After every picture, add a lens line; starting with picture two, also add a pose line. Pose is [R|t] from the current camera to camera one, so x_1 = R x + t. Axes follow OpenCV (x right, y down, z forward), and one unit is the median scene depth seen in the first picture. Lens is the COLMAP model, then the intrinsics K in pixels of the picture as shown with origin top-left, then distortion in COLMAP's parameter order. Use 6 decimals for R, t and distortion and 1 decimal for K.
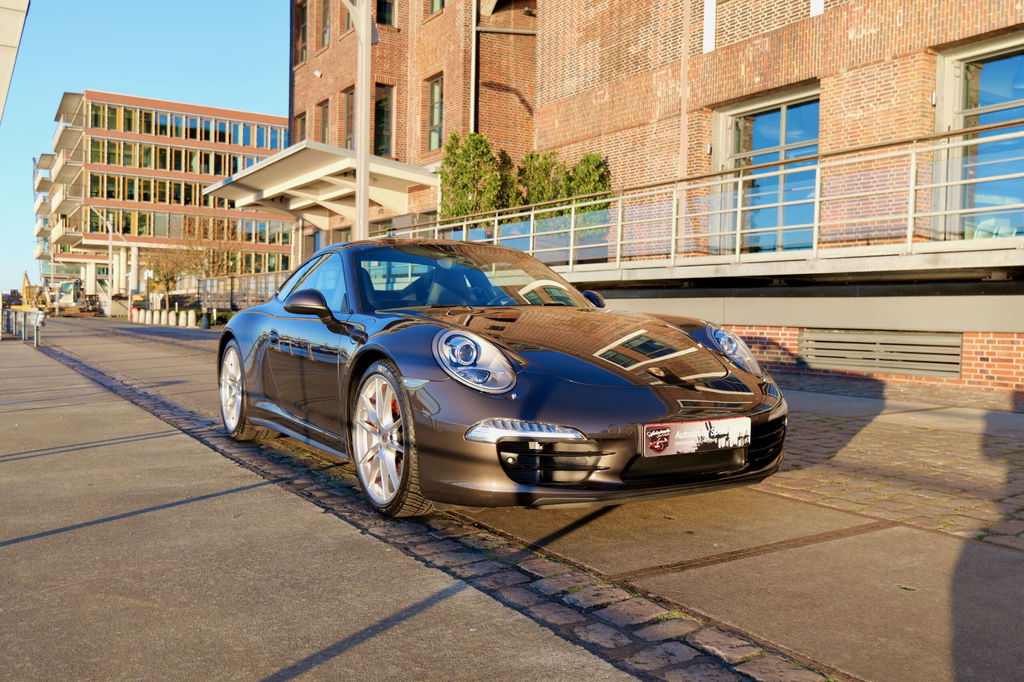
lens RADIAL K [[892.0, 0, 512.7], [0, 892.0, 337.2], [0, 0, 1]] dist [-0.005376, 0.013478]
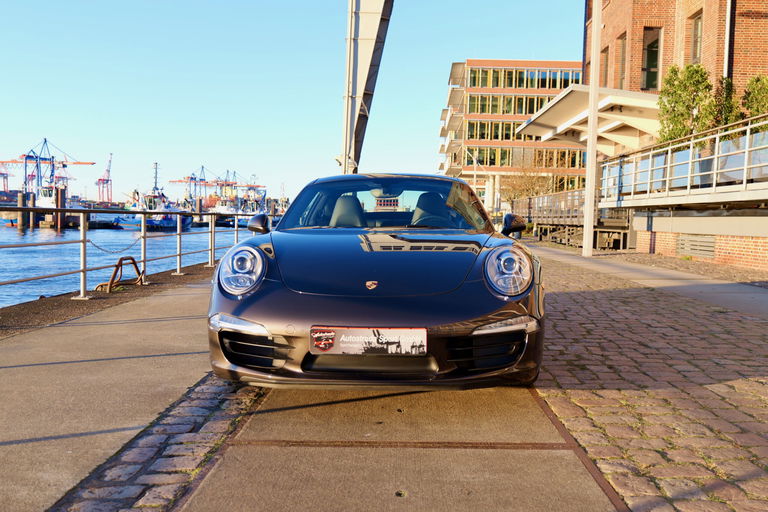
lens RADIAL K [[732.1, 0, 384.1], [0, 732.1, 258.3], [0, 0, 1]] dist [-0.003517, 0.000000]
pose [[0.832779, 0.029994, -0.552792, 0.745938], [-0.020313, 0.999514, 0.023631, -0.021226], [0.553232, -0.008451, 0.832984, 0.205233]]
